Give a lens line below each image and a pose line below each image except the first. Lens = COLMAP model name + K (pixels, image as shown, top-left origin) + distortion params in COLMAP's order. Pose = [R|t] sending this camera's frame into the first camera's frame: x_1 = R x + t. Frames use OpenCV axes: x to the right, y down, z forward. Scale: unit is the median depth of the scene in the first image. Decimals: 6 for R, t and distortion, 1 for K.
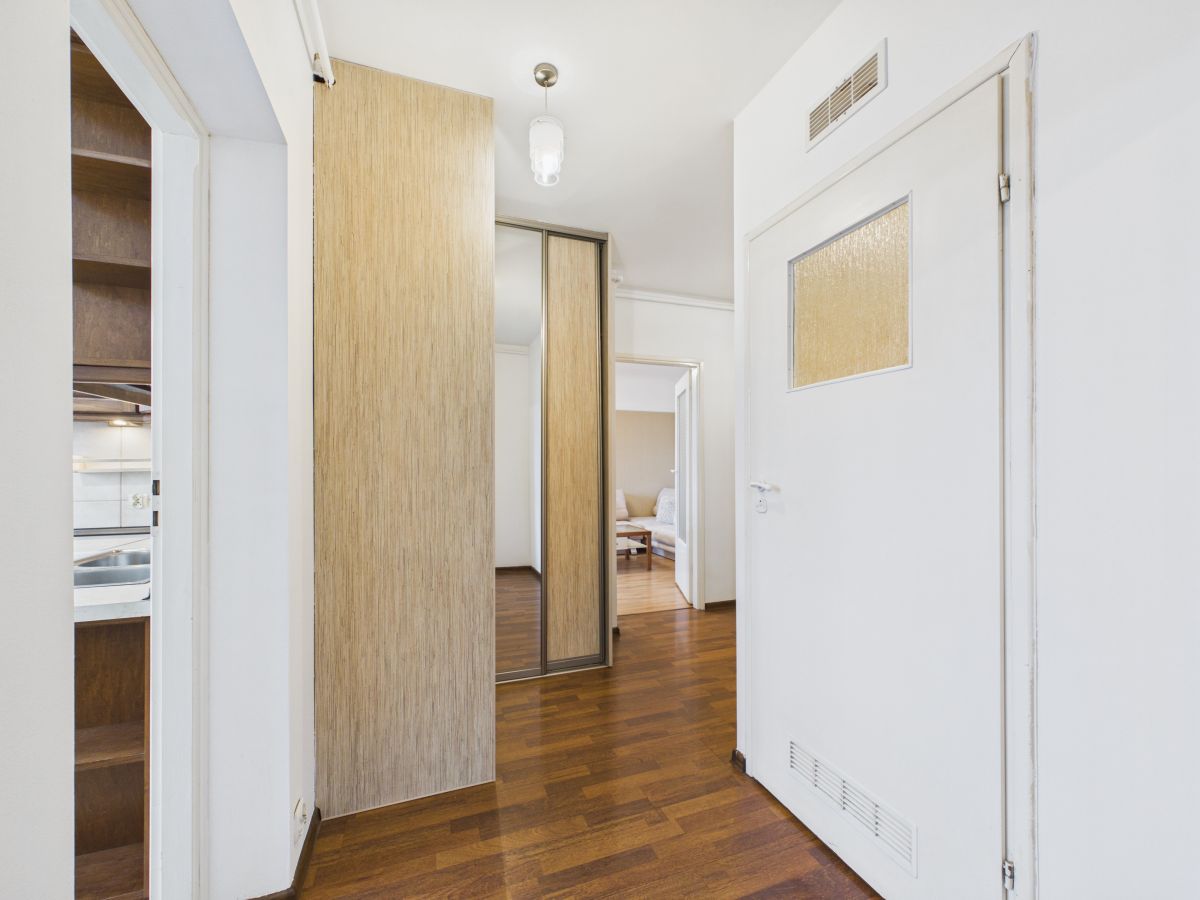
lens RADIAL K [[484.3, 0, 600.9], [0, 484.3, 466.7], [0, 0, 1]] dist [0.000774, 0.000271]
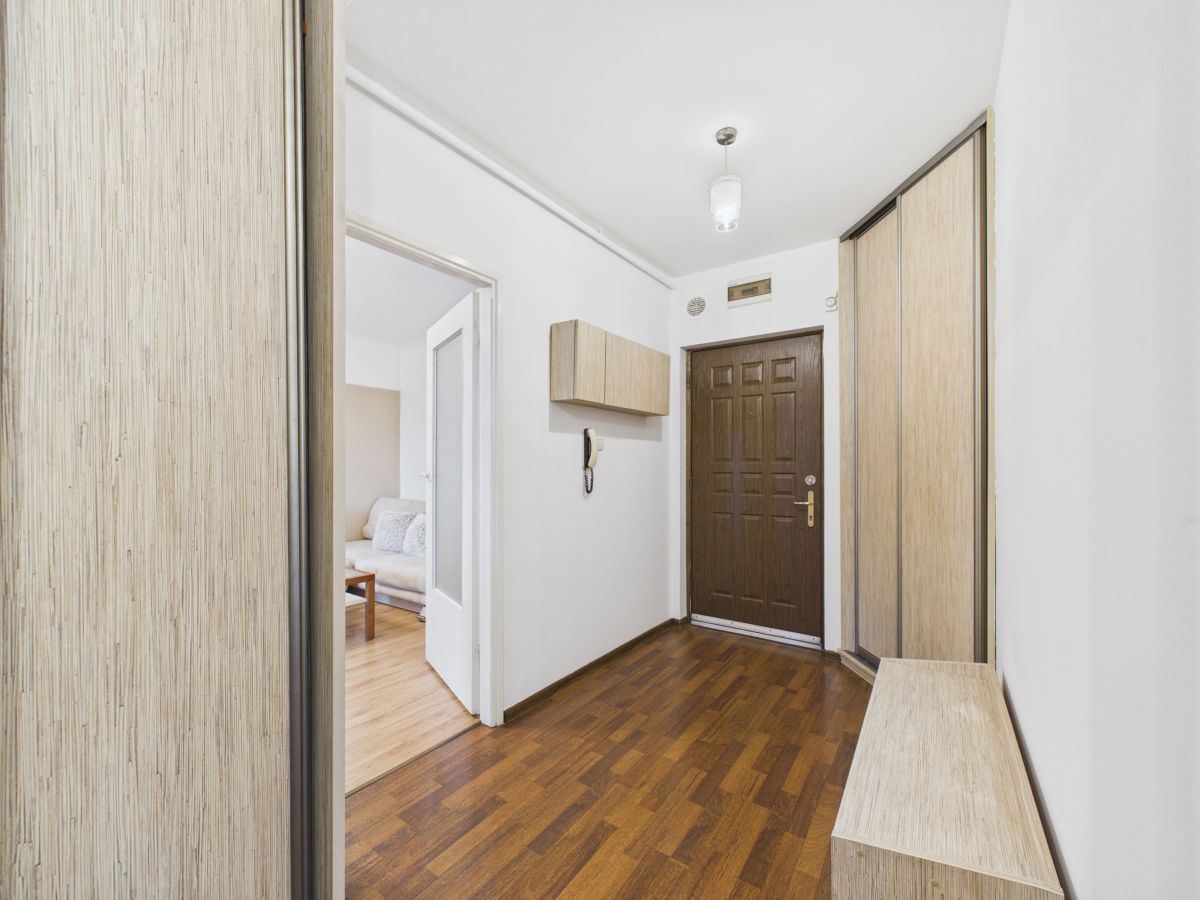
lens RADIAL K [[484.3, 0, 601.7], [0, 484.3, 464.6], [0, 0, 1]] dist [0.000774, 0.000271]
pose [[0.820761, 0.005460, 0.571246, -0.012789], [-0.003145, 0.999982, -0.005040, -0.000410], [-0.571263, 0.002340, 0.820764, 0.470473]]
